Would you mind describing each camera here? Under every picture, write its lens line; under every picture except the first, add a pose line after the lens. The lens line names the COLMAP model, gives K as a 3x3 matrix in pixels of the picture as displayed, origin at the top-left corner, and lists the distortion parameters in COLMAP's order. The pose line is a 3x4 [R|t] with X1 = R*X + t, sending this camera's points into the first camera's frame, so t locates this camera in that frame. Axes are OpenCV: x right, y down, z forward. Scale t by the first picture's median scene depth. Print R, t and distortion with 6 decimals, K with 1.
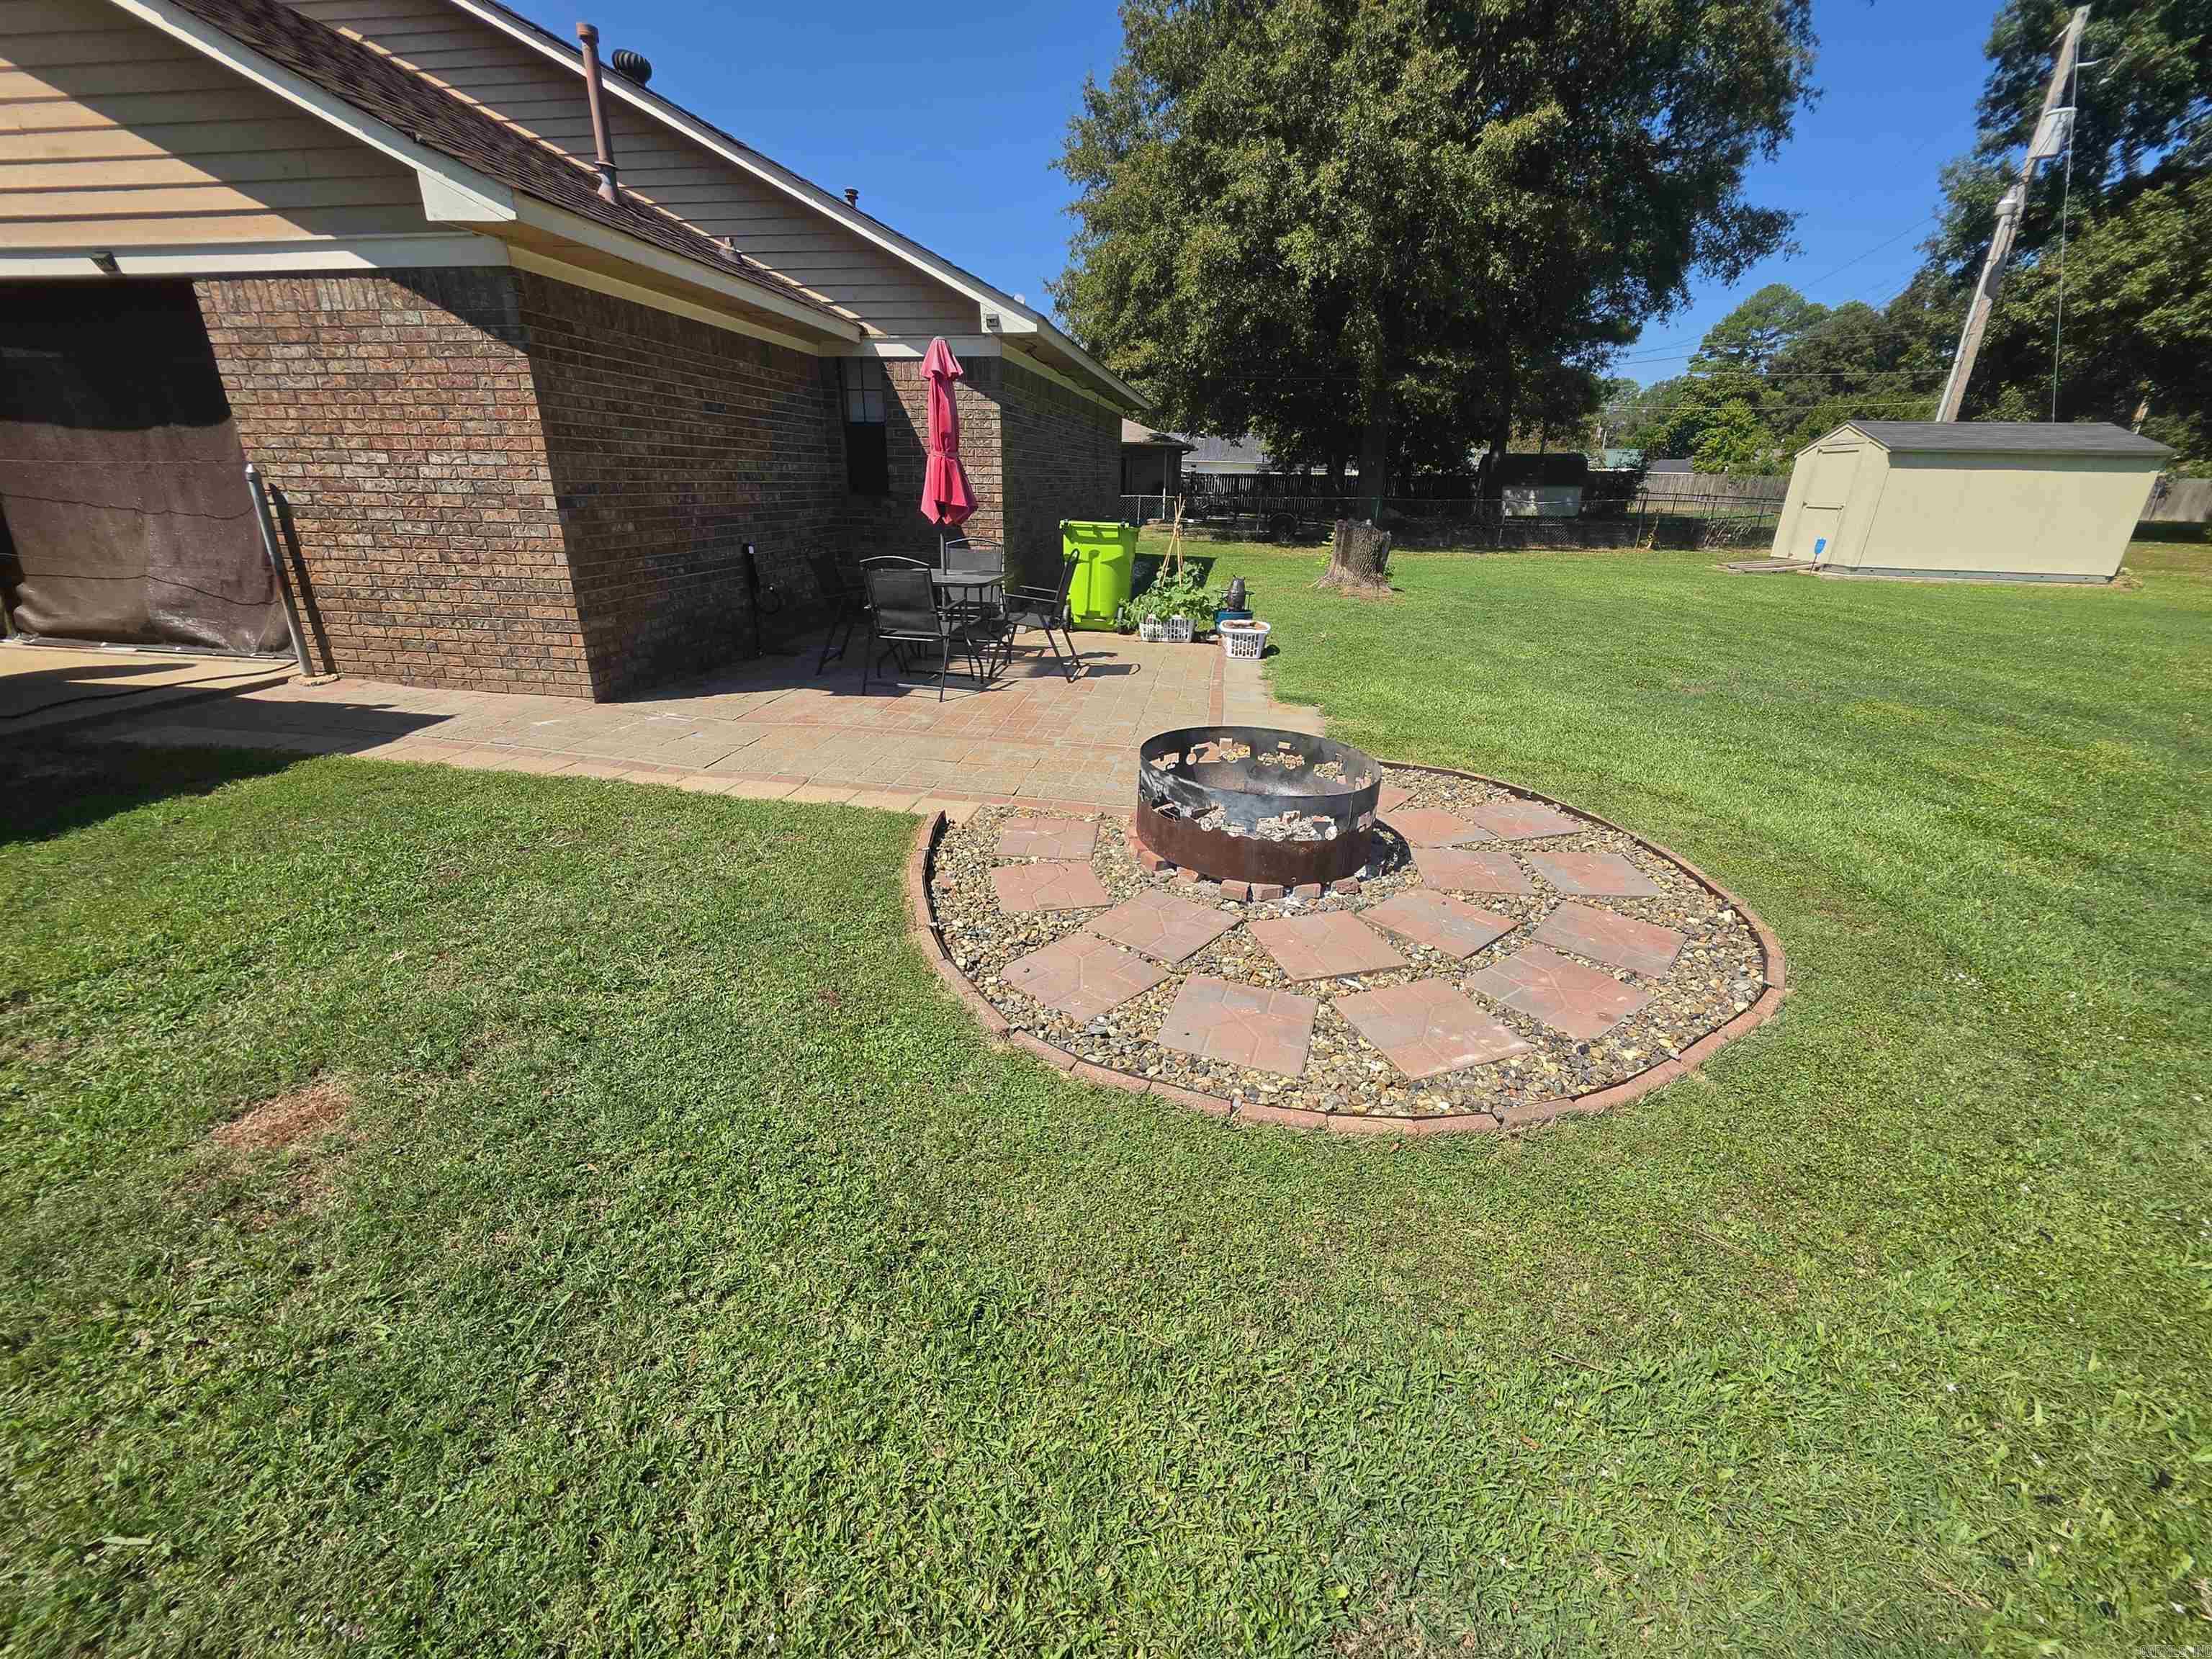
lens RADIAL K [[889.6, 0, 1098.0], [0, 889.6, 826.2], [0, 0, 1]] dist [-0.000519, -0.000707]
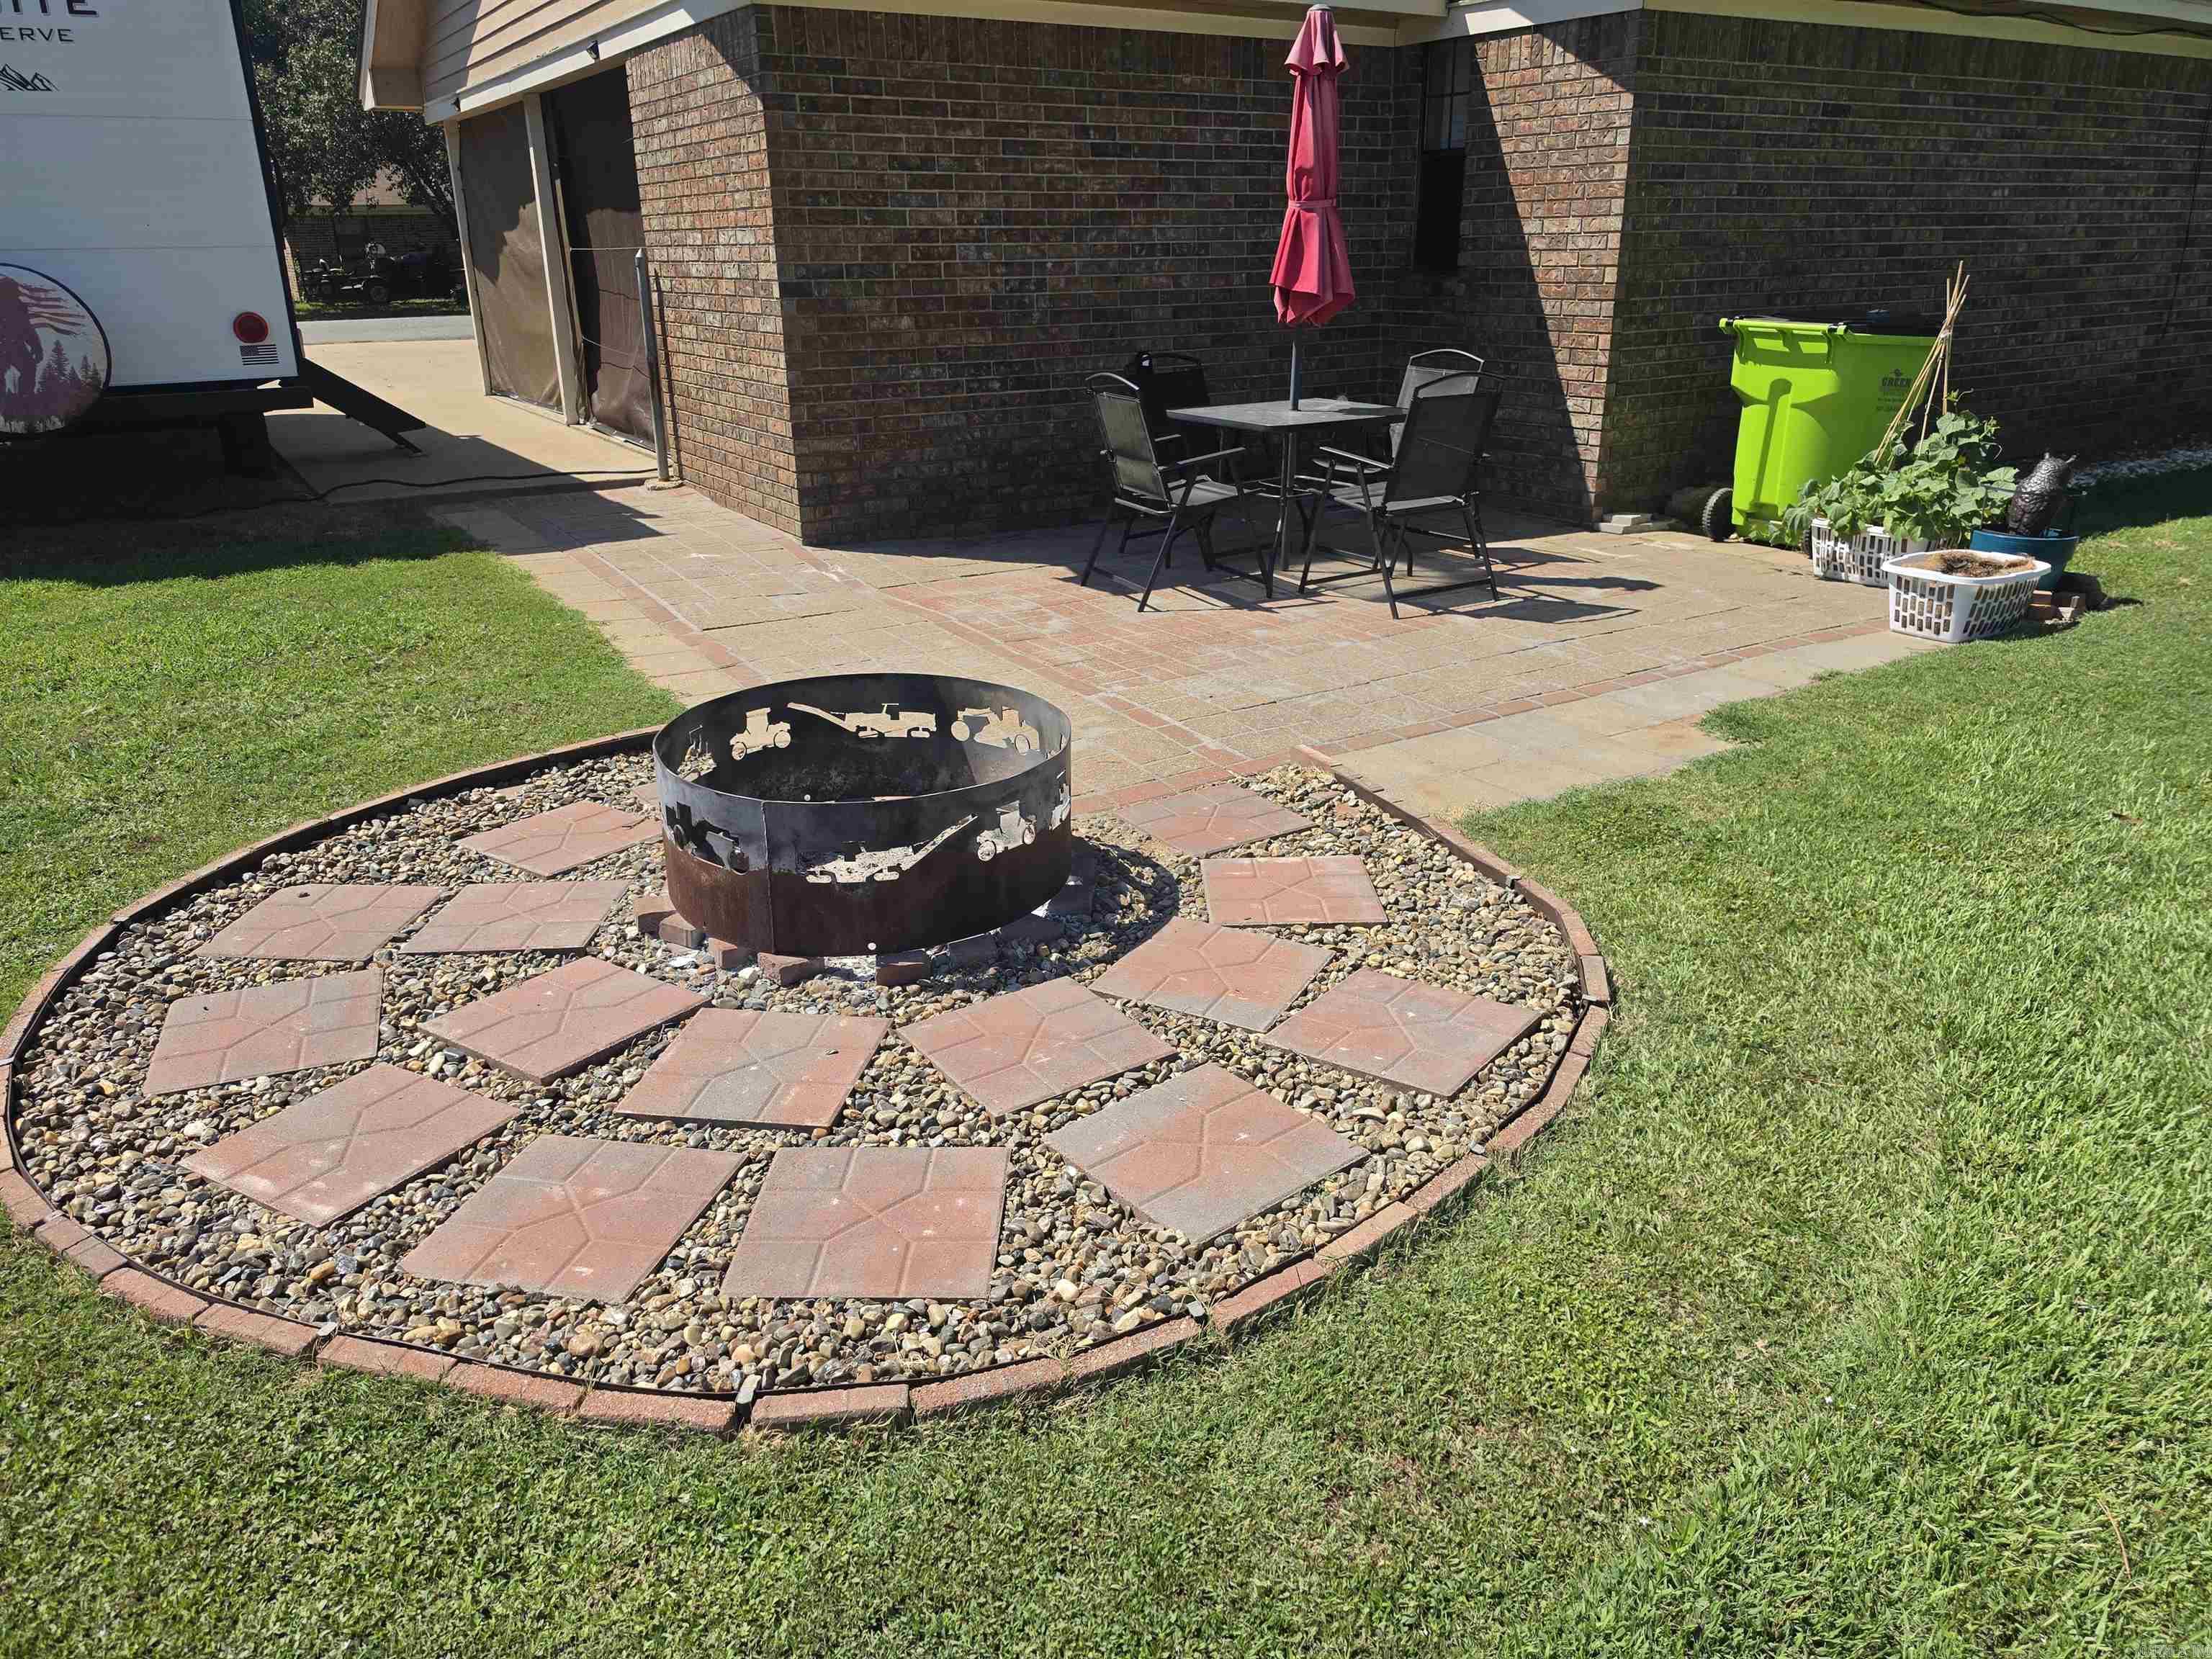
lens RADIAL K [[1521.9, 0, 1103.0], [0, 1521.9, 819.6], [0, 0, 1]] dist [0.108684, -0.179284]
pose [[0.652060, 0.242277, -0.718415, 0.495797], [-0.253714, 0.962665, 0.094367, -0.076061], [0.714455, 0.120739, 0.689185, 0.214720]]
